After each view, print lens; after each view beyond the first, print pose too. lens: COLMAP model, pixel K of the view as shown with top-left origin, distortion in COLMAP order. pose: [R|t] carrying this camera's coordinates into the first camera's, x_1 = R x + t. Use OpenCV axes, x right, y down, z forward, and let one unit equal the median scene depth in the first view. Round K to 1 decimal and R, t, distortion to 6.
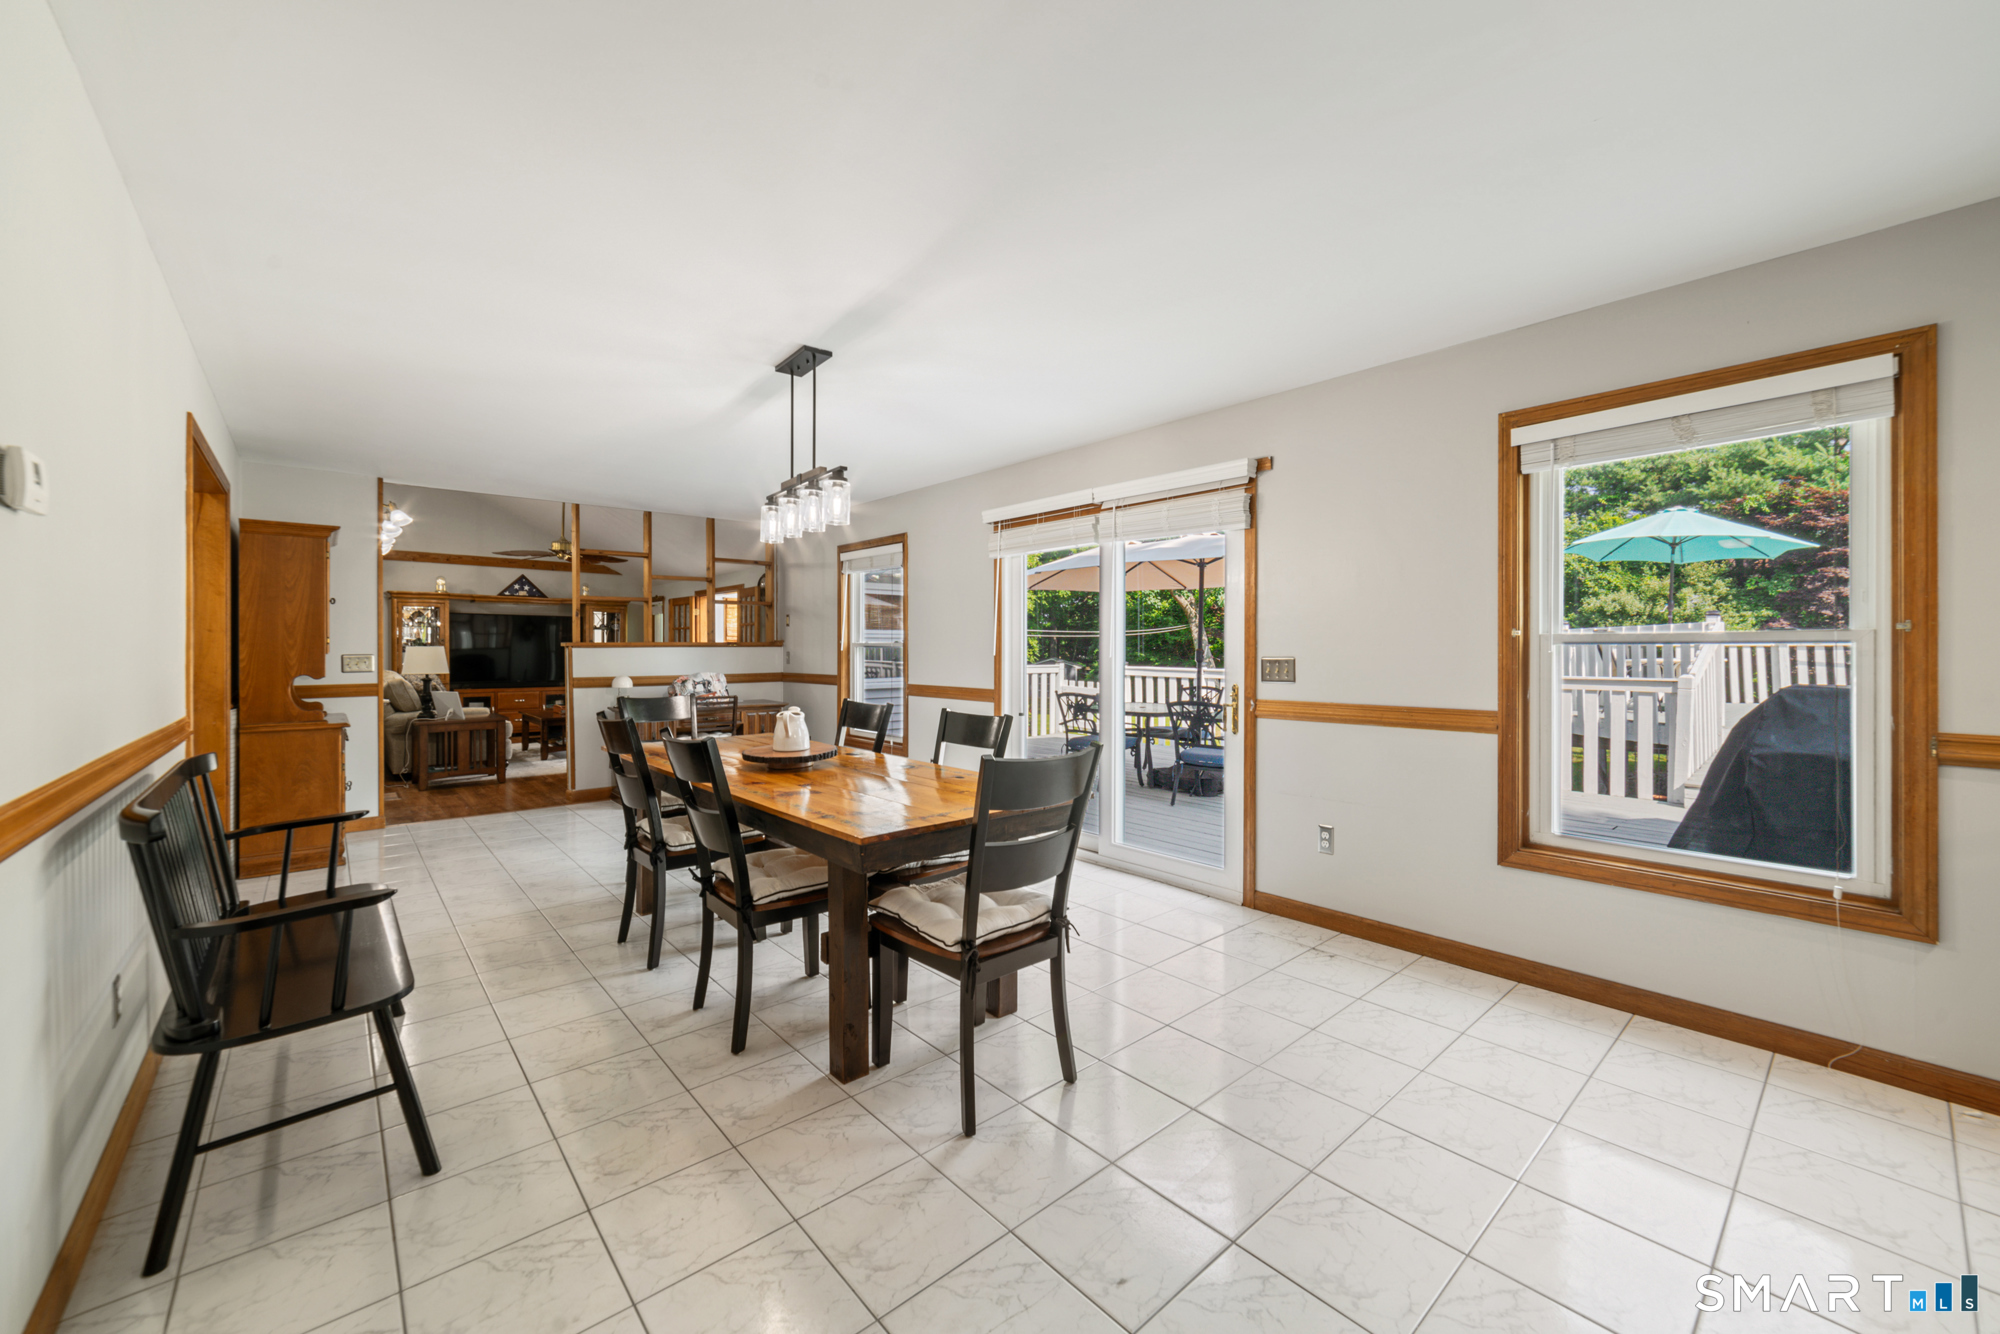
lens RADIAL K [[779.6, 0, 1000.8], [0, 779.6, 654.4], [0, 0, 1]] dist [-0.002166, -0.000048]
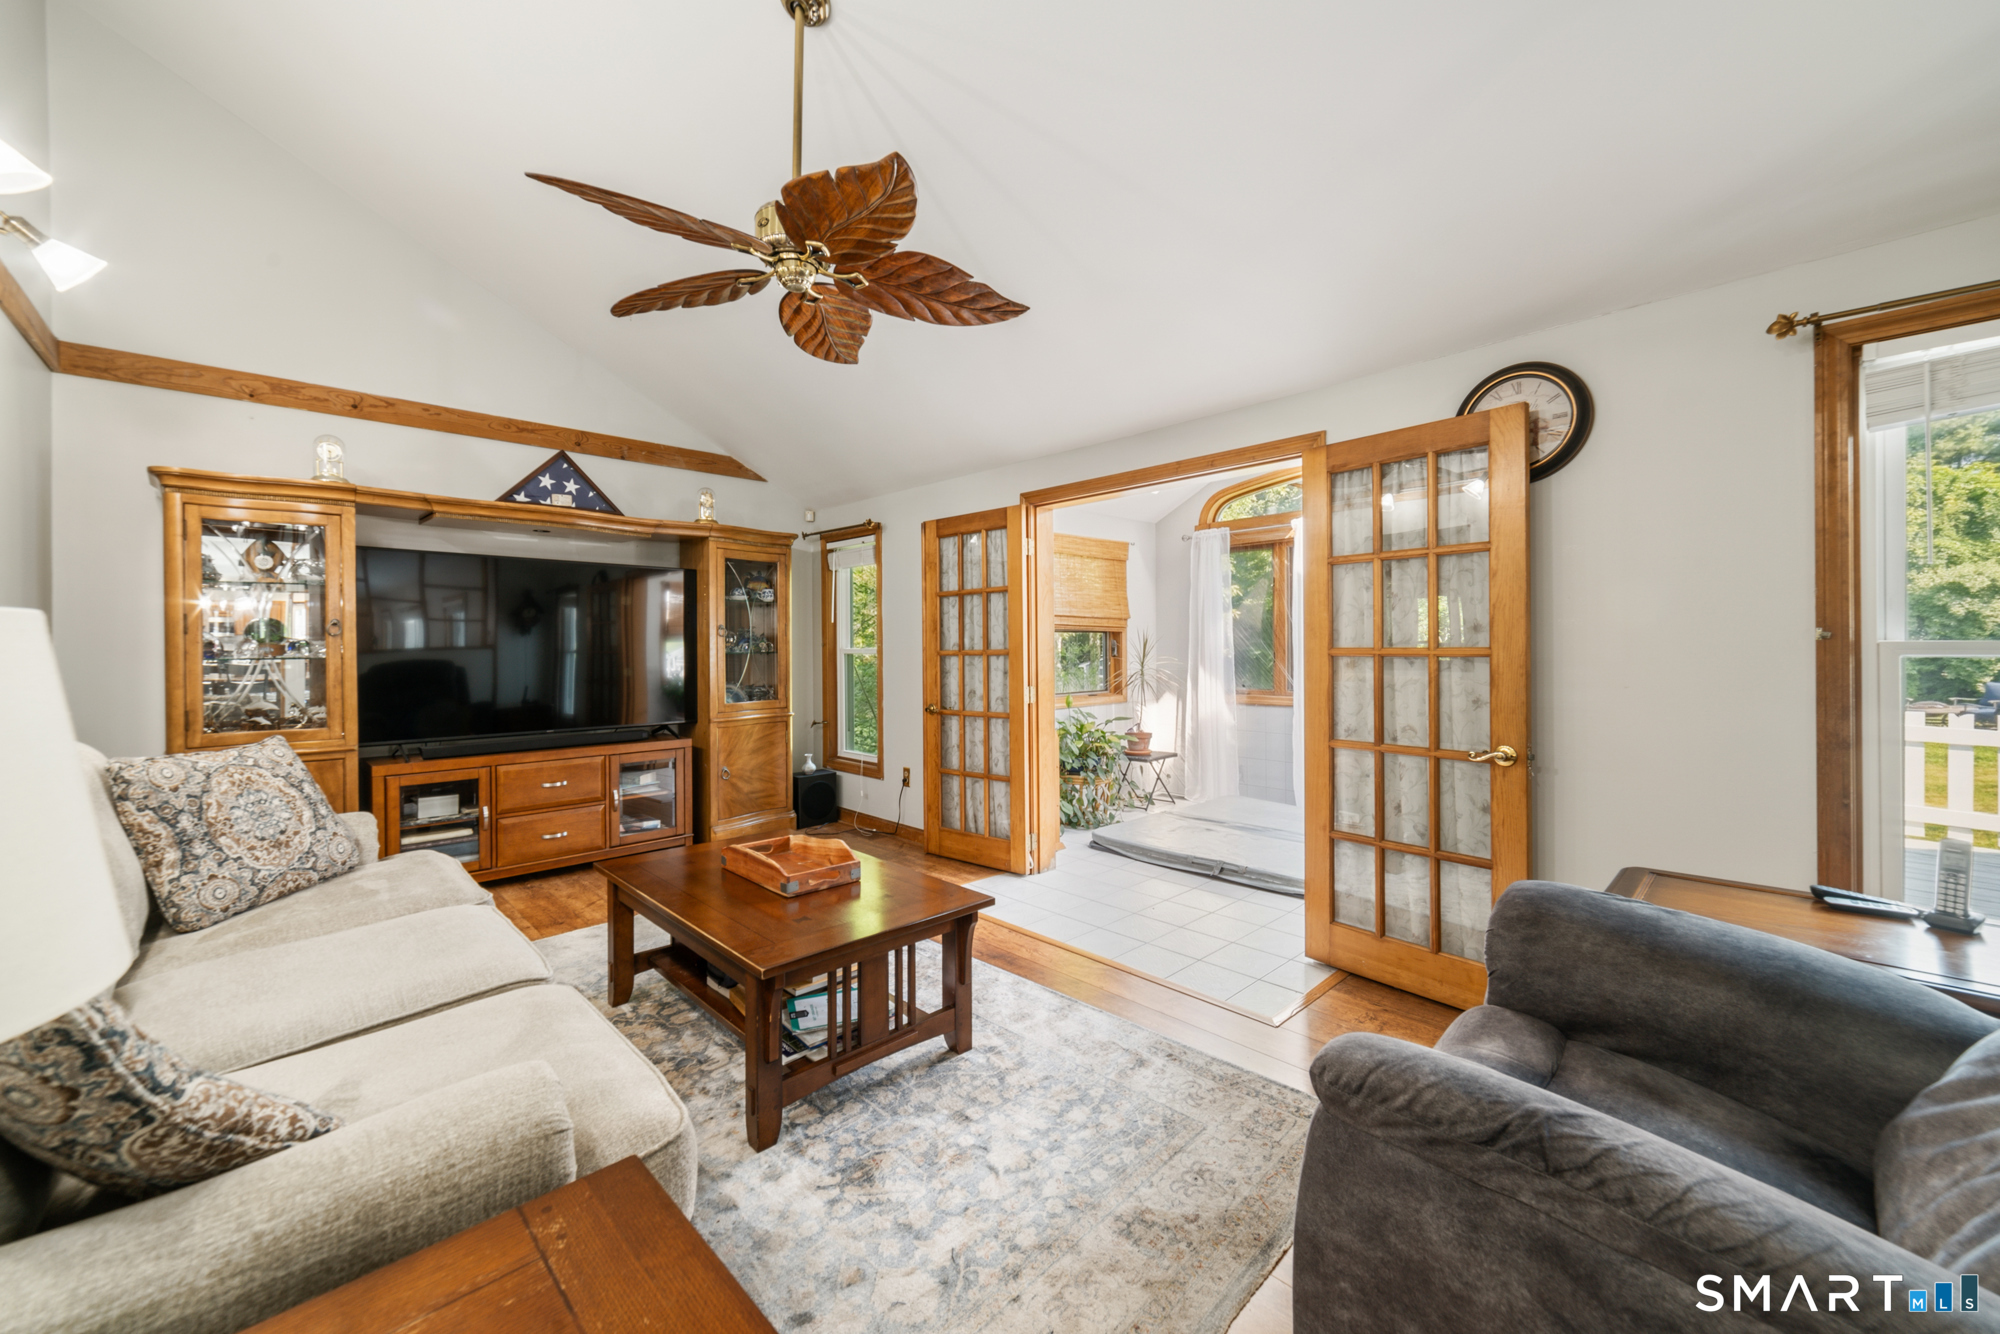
lens RADIAL K [[779.6, 0, 995.5], [0, 779.6, 654.0], [0, 0, 1]] dist [-0.002166, -0.000048]
pose [[0.999207, -0.007695, 0.039070, -0.361516], [0.007456, 0.999953, 0.006237, -0.004590], [-0.039116, -0.005941, 0.999217, 0.530124]]
